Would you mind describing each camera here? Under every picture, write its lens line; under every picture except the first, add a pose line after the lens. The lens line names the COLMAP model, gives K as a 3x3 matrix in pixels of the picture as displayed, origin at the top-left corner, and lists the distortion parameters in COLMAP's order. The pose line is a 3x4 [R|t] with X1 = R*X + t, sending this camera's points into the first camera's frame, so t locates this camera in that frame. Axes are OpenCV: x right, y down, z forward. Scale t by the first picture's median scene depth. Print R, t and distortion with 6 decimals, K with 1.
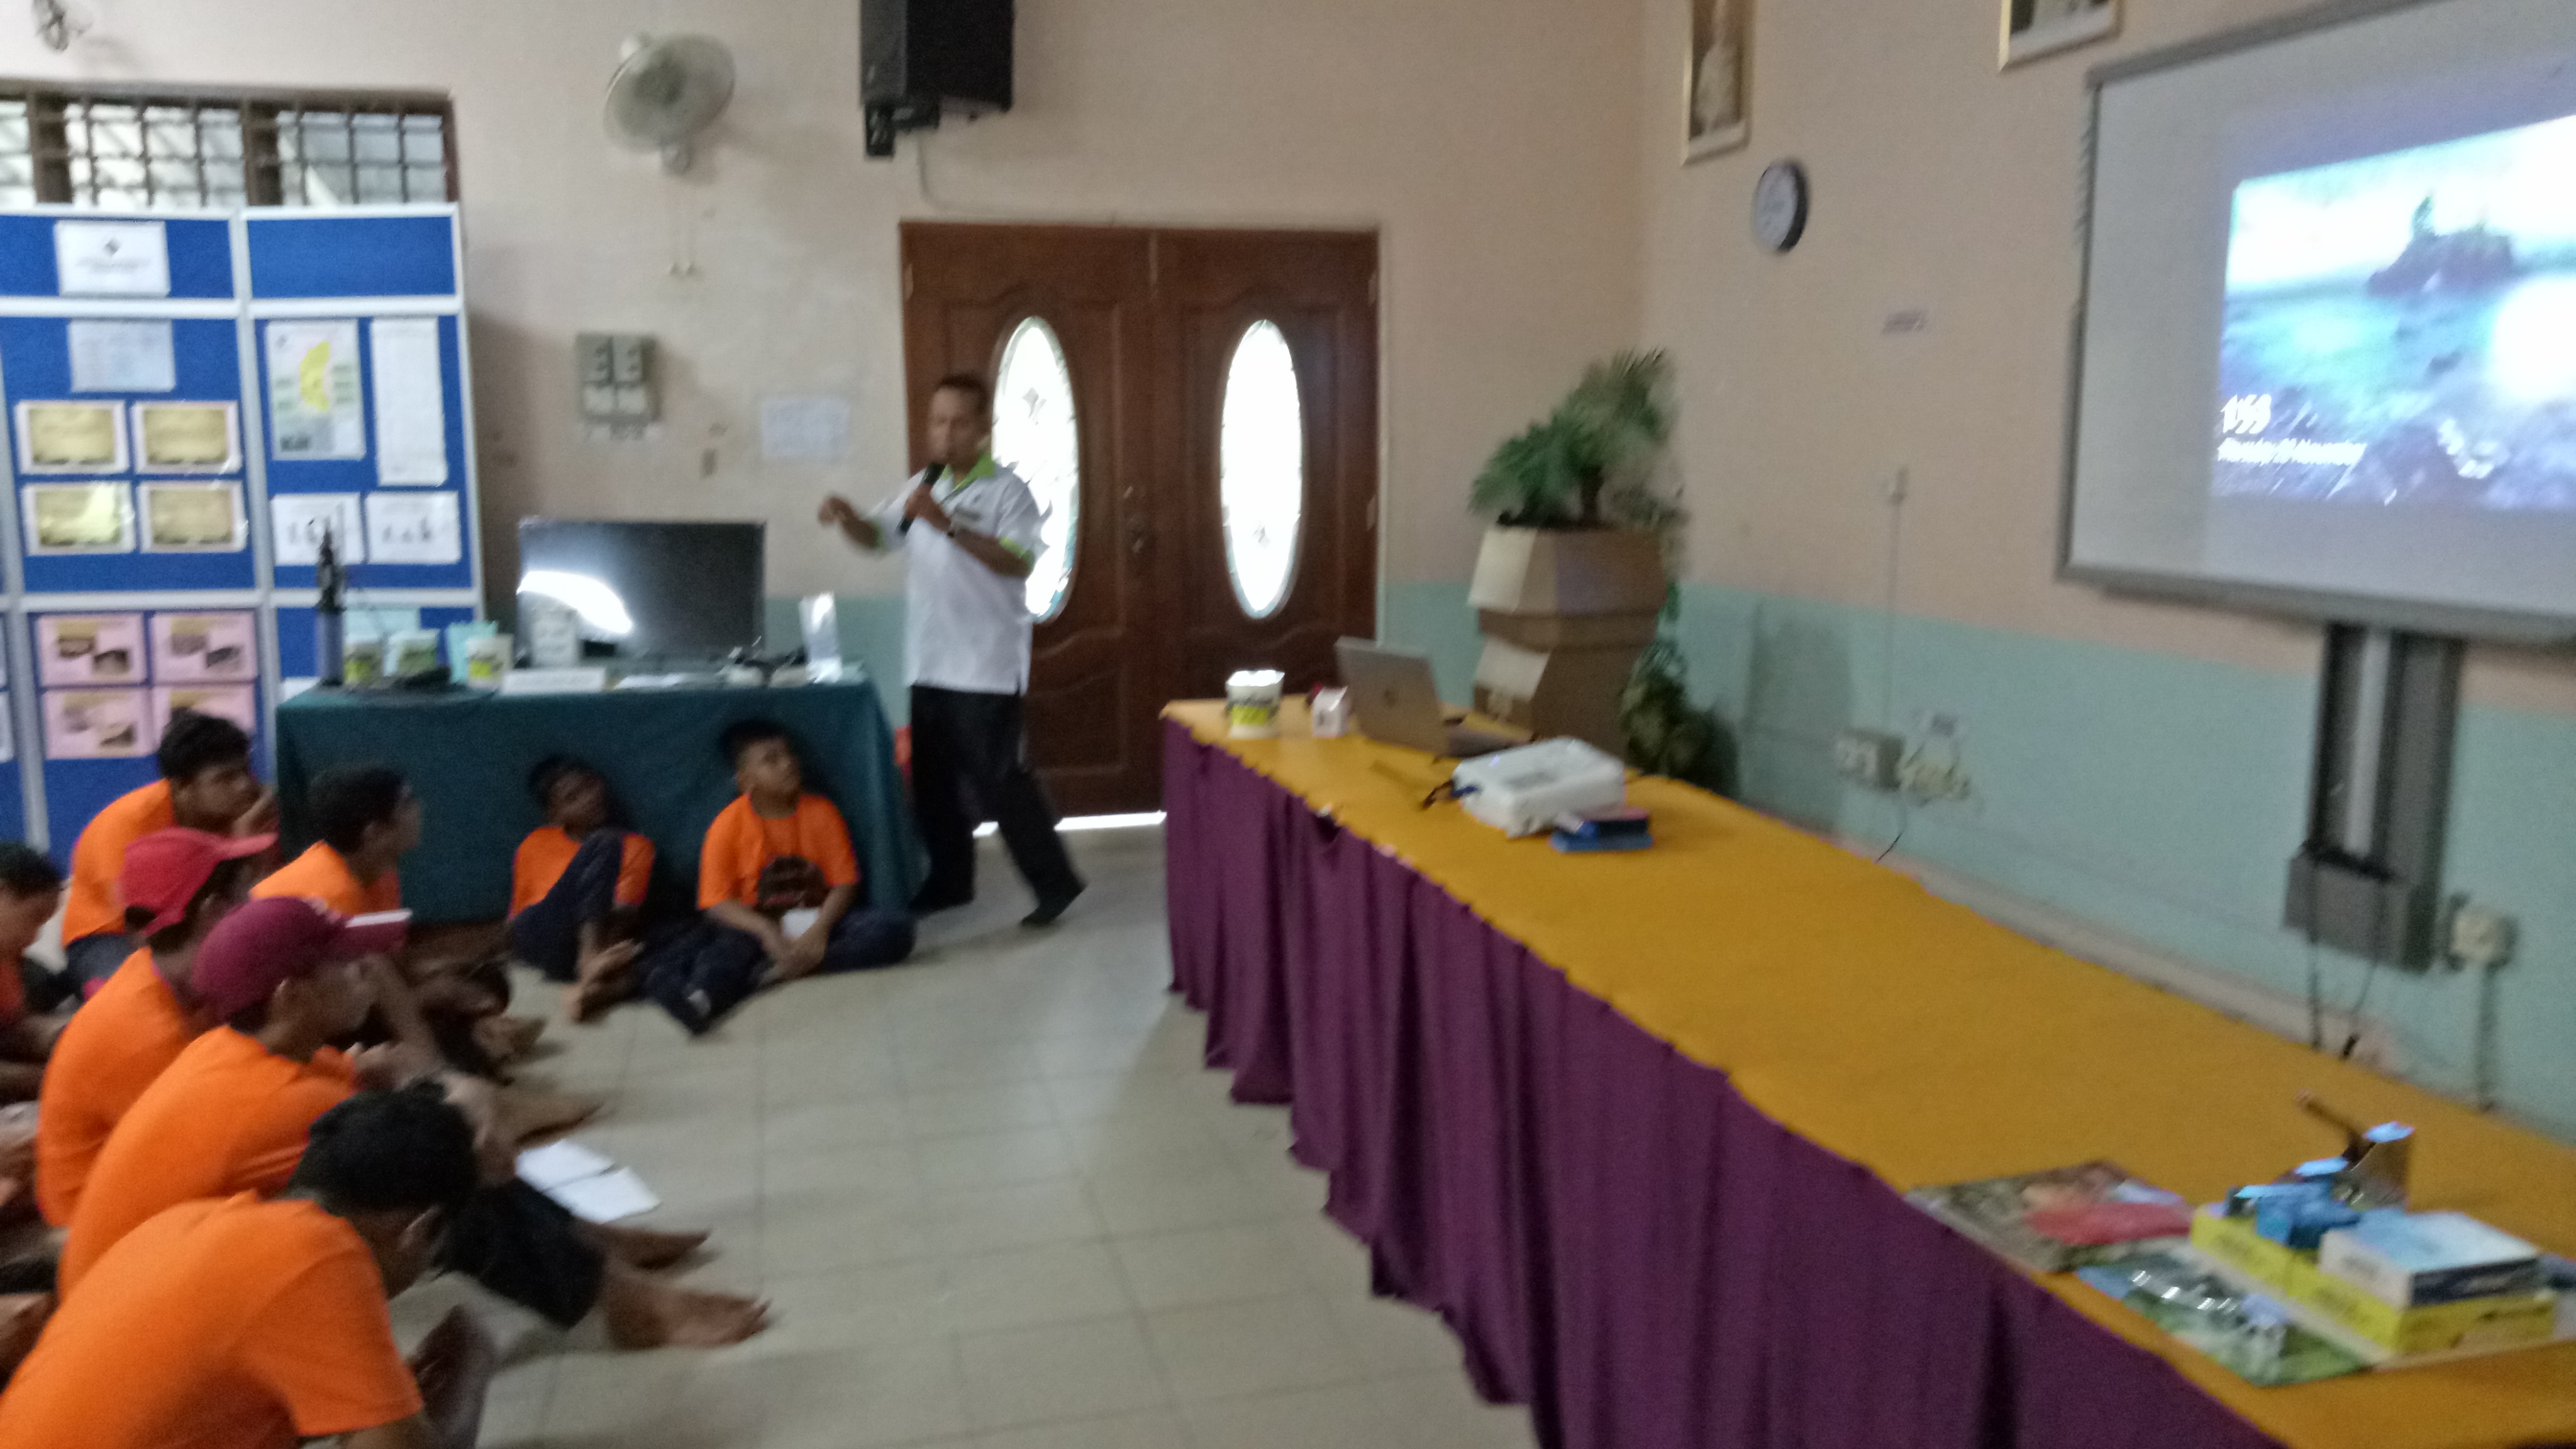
lens RADIAL K [[1857.7, 0, 1246.4], [0, 1857.7, 732.9], [0, 0, 1]] dist [0.004012, -0.009447]
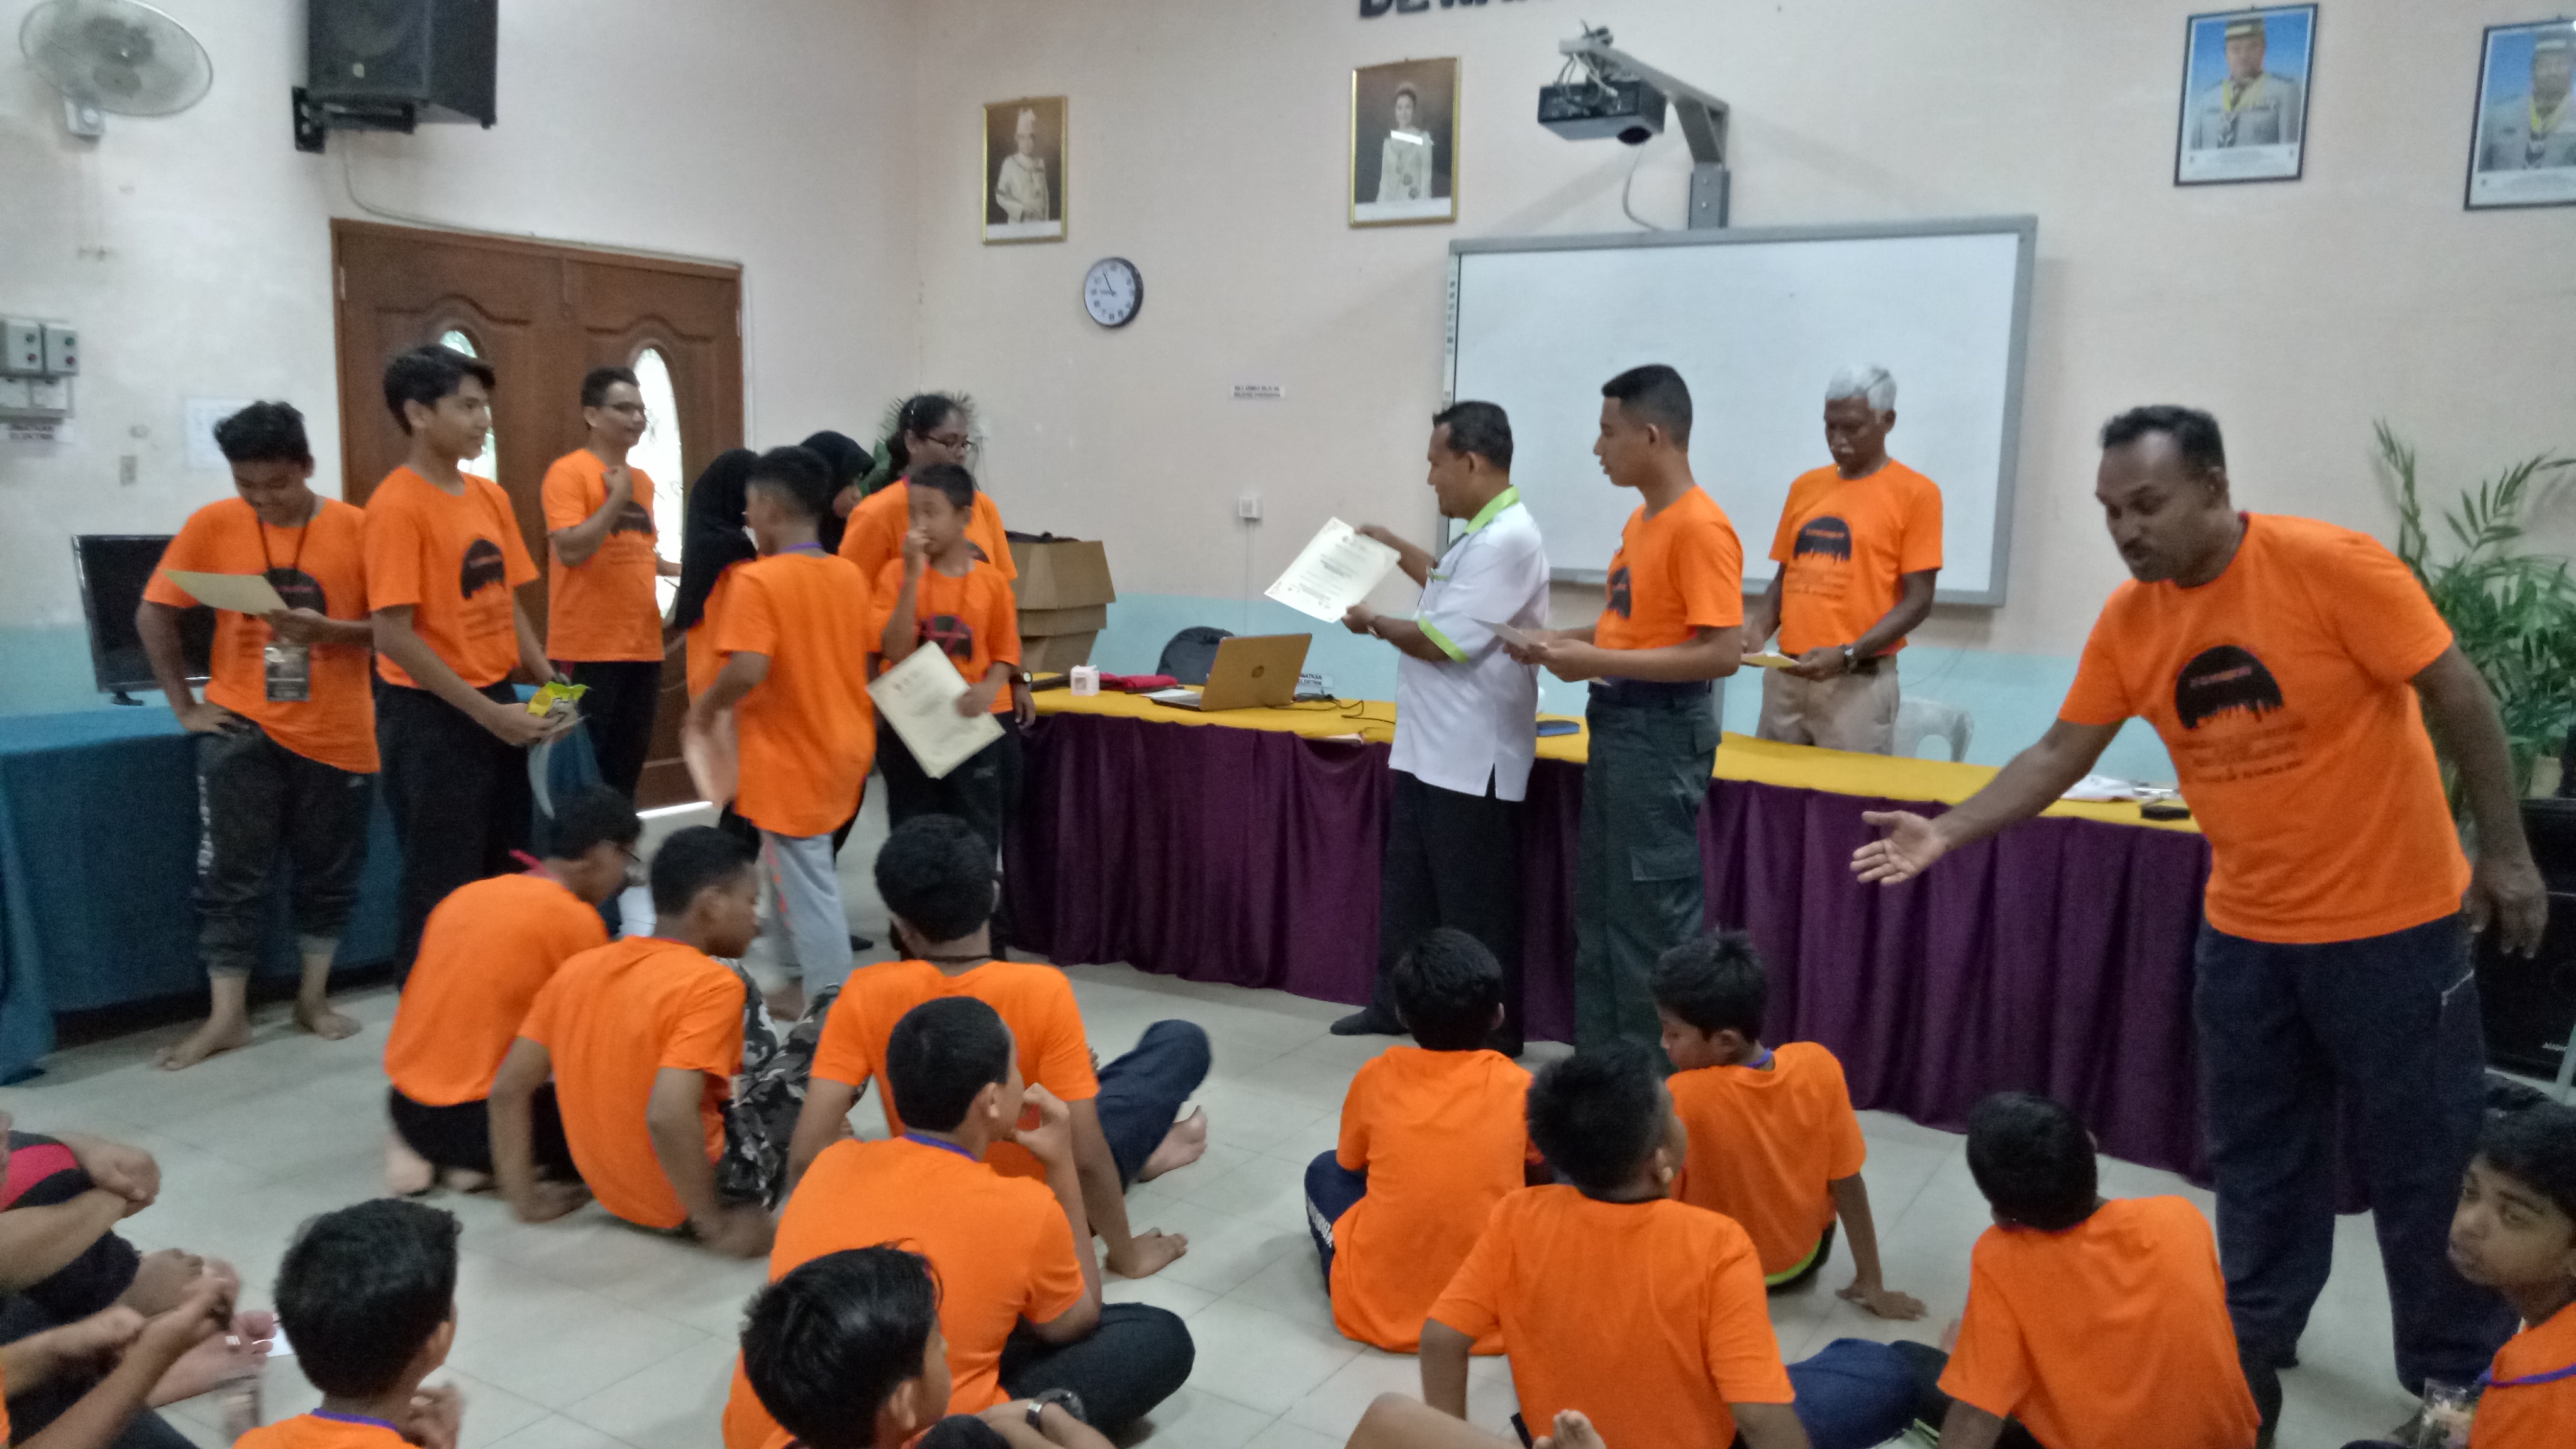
lens RADIAL K [[1895.3, 0, 1288.0], [0, 1895.3, 724.5], [0, 0, 1]] dist [0.016084, -0.009841]
pose [[0.719976, -0.060086, 0.691393, -0.575270], [0.078376, 0.996911, 0.005021, 0.017583], [-0.689559, 0.050574, 0.722462, -0.015374]]
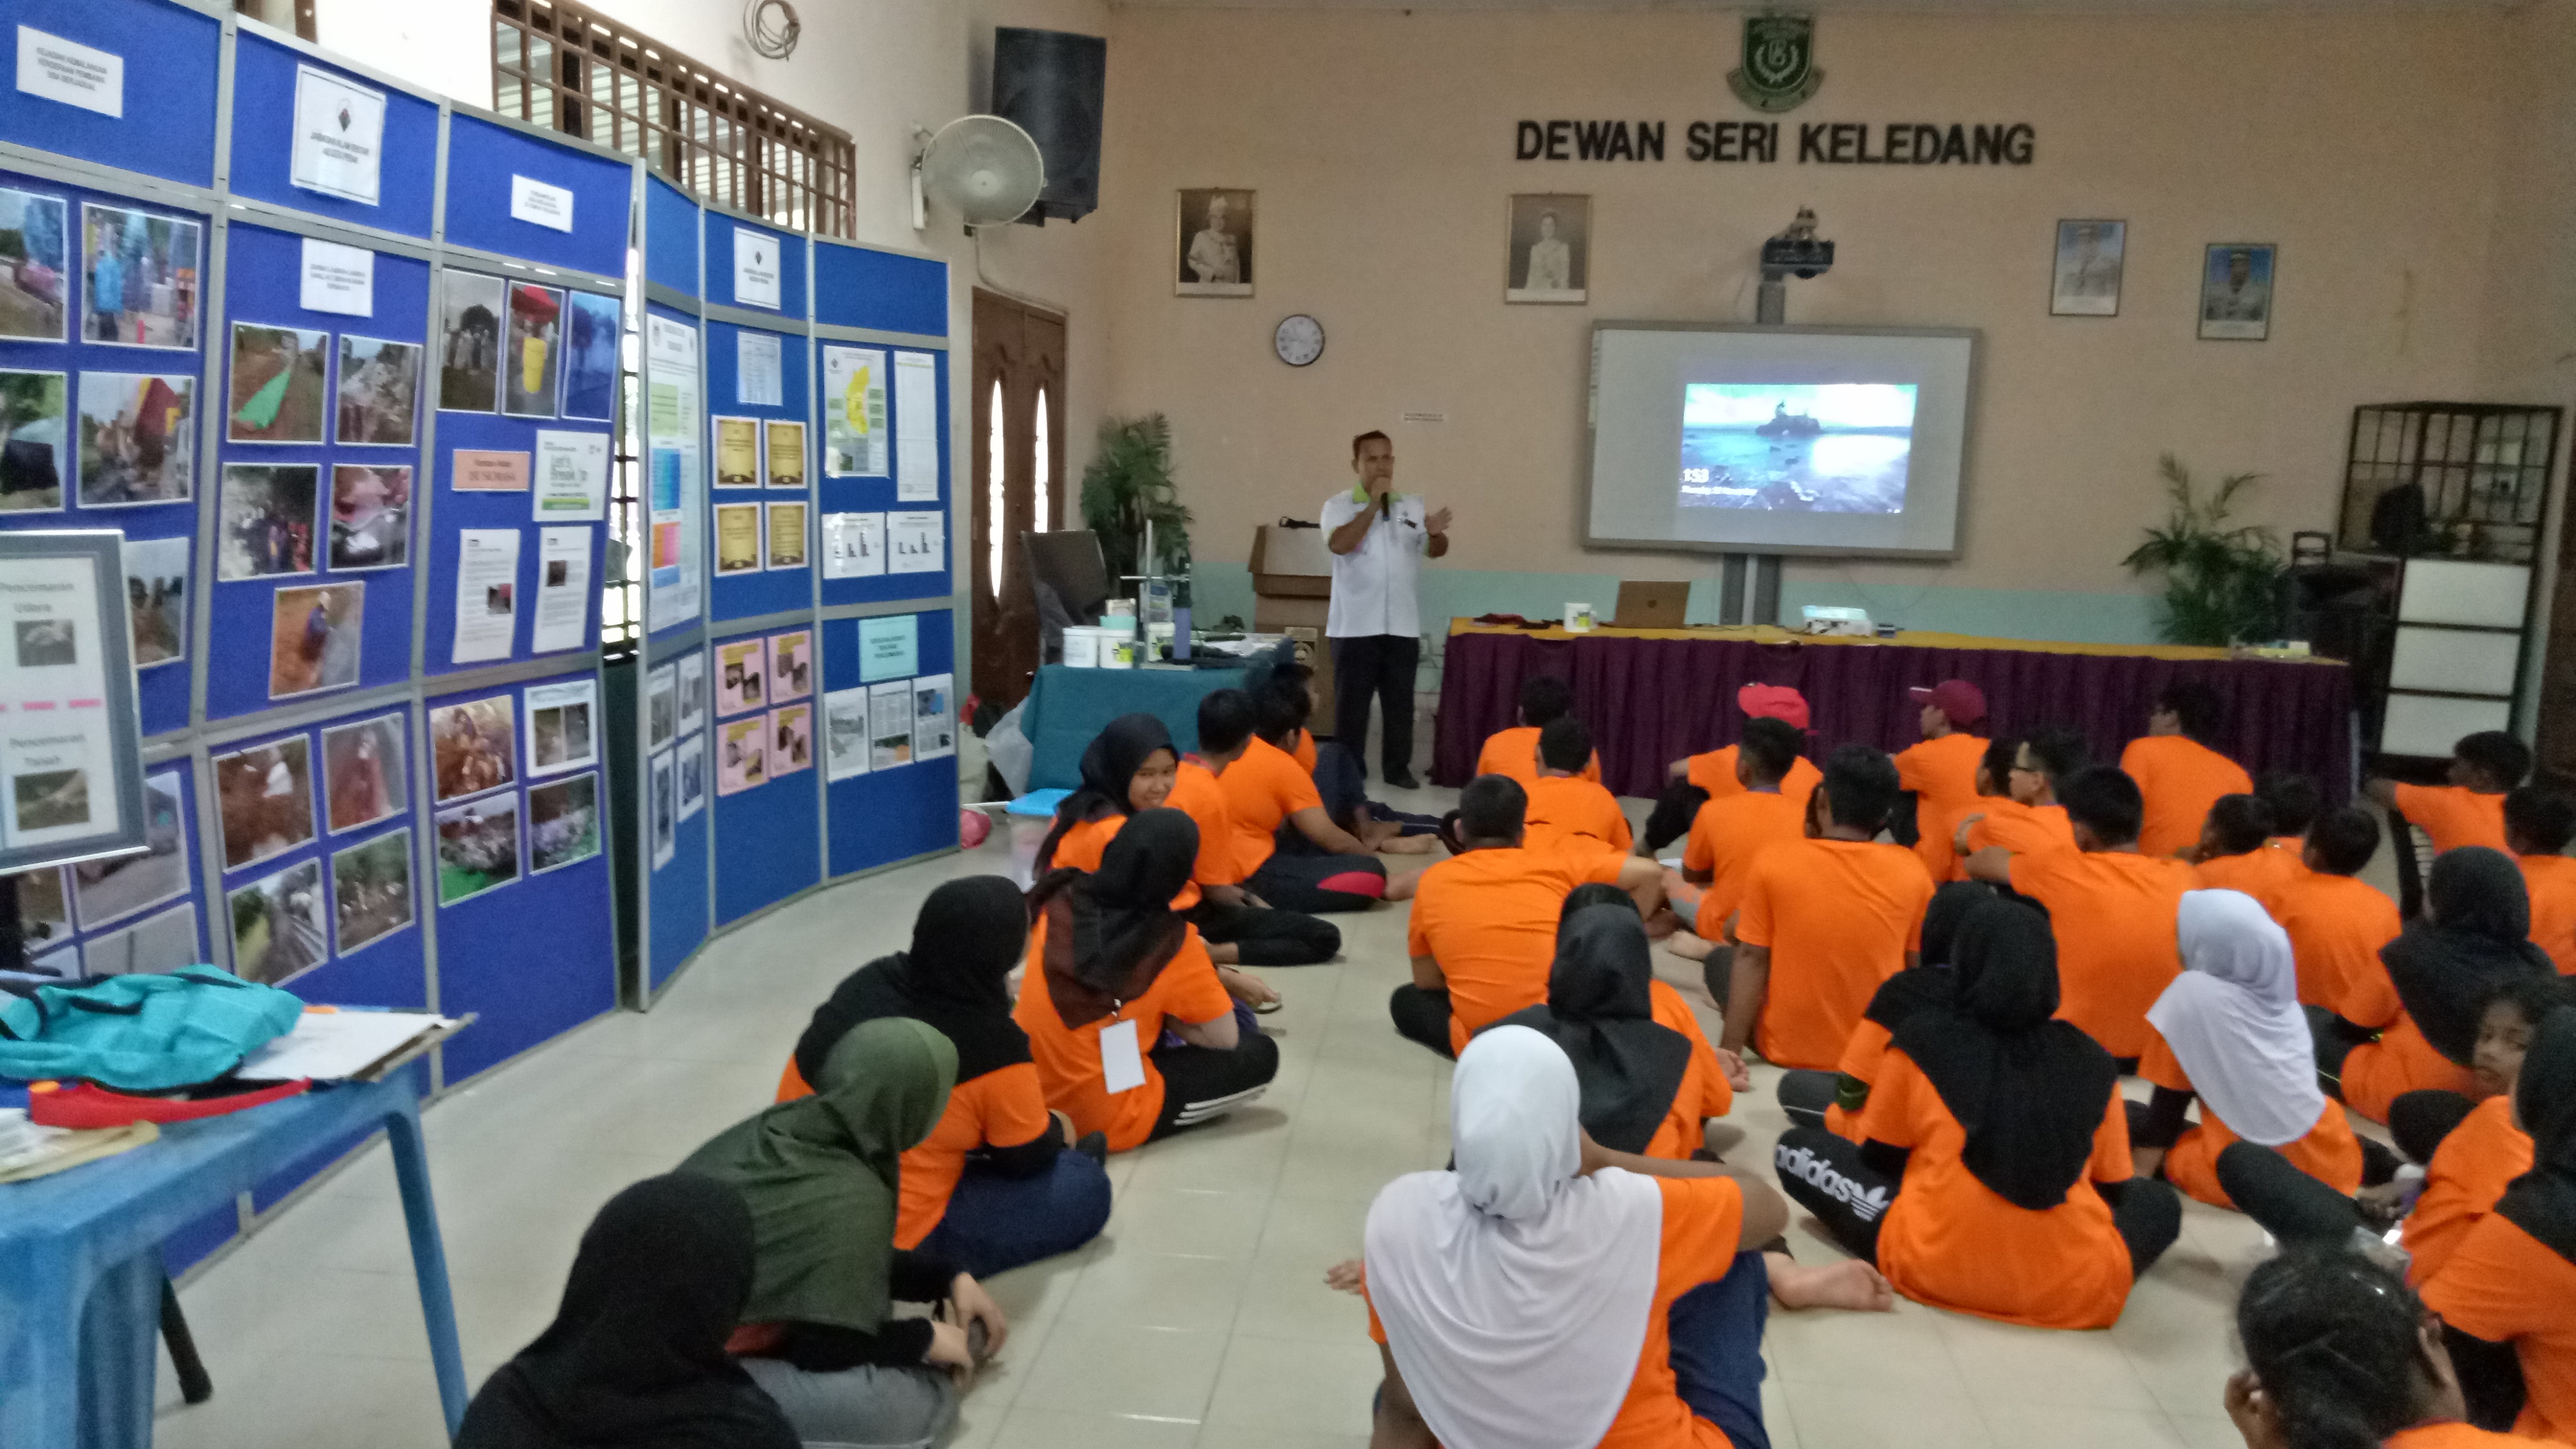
lens RADIAL K [[1849.7, 0, 1291.0], [0, 1849.7, 734.3], [0, 0, 1]] dist [0.021414, -0.035465]
pose [[0.375977, -0.117370, 0.919166, -1.409784], [0.116492, 0.990063, 0.078773, -0.058823], [-0.919277, 0.077459, 0.385914, 0.387882]]
